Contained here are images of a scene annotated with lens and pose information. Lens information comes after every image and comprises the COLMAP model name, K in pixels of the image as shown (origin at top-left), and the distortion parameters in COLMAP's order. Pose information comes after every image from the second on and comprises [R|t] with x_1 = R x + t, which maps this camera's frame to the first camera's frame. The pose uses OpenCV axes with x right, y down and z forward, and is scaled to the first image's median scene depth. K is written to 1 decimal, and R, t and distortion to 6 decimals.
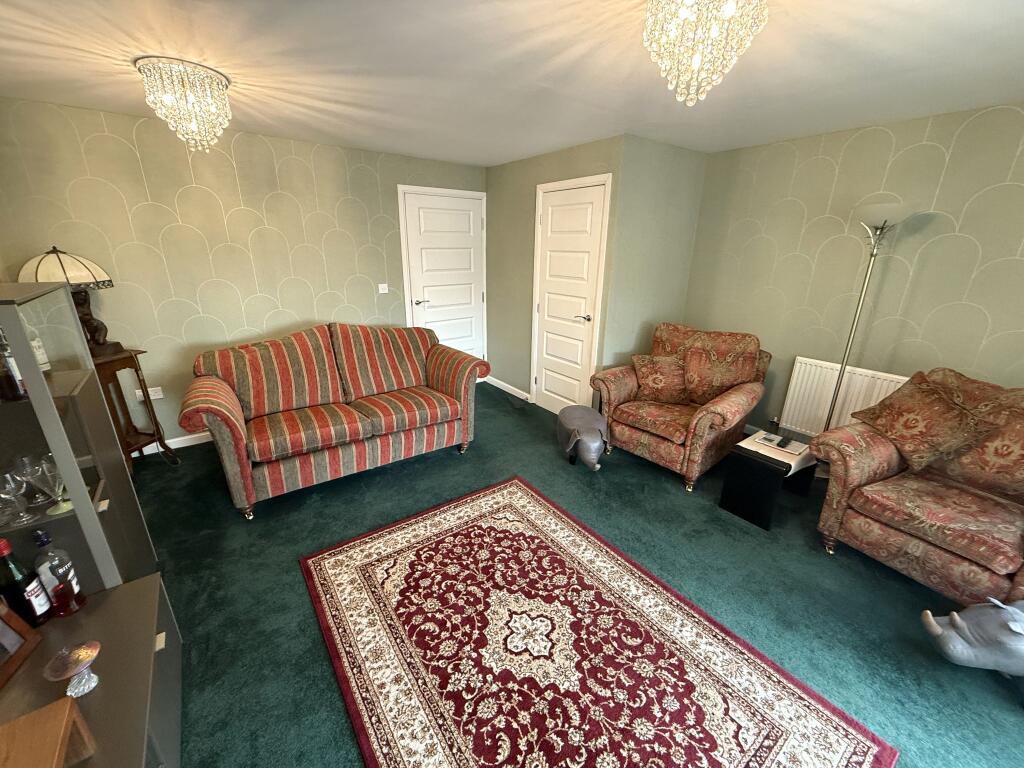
lens RADIAL K [[406.9, 0, 508.4], [0, 406.9, 383.7], [0, 0, 1]] dist [-0.002149, 0.000172]
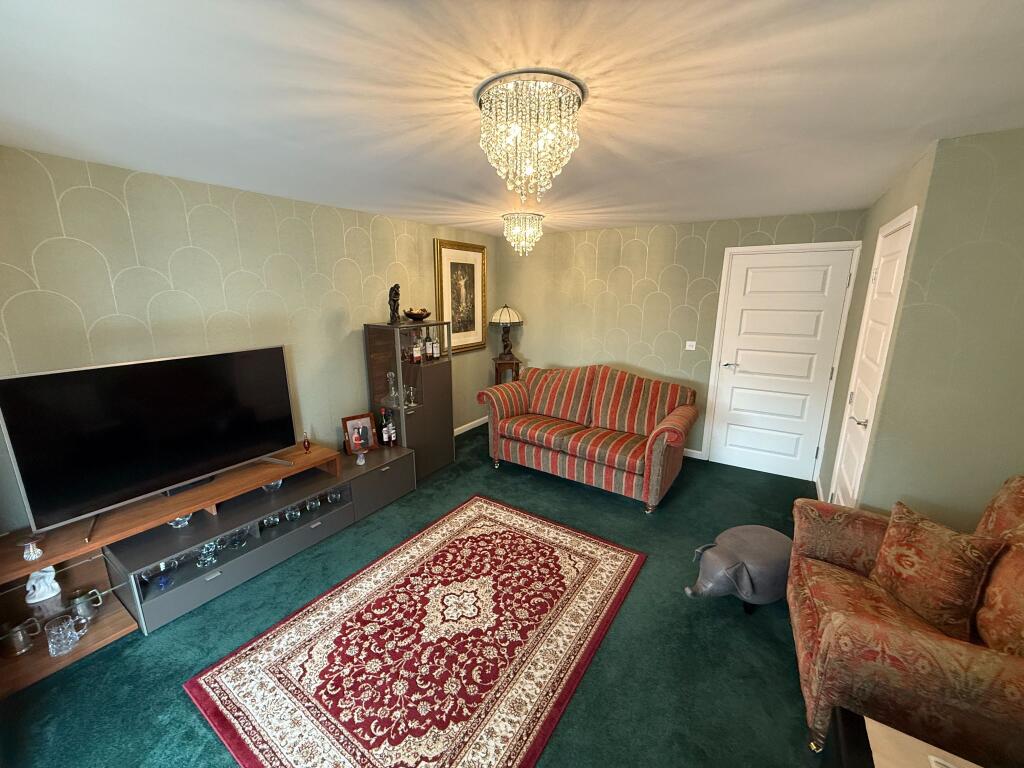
lens RADIAL K [[406.9, 0, 507.1], [0, 406.9, 382.7], [0, 0, 1]] dist [-0.002149, 0.000172]
pose [[0.335931, 0.197666, -0.920912, 1.195628], [-0.302744, 0.948509, 0.093154, -0.229666], [0.891906, 0.247507, 0.378476, 0.486011]]
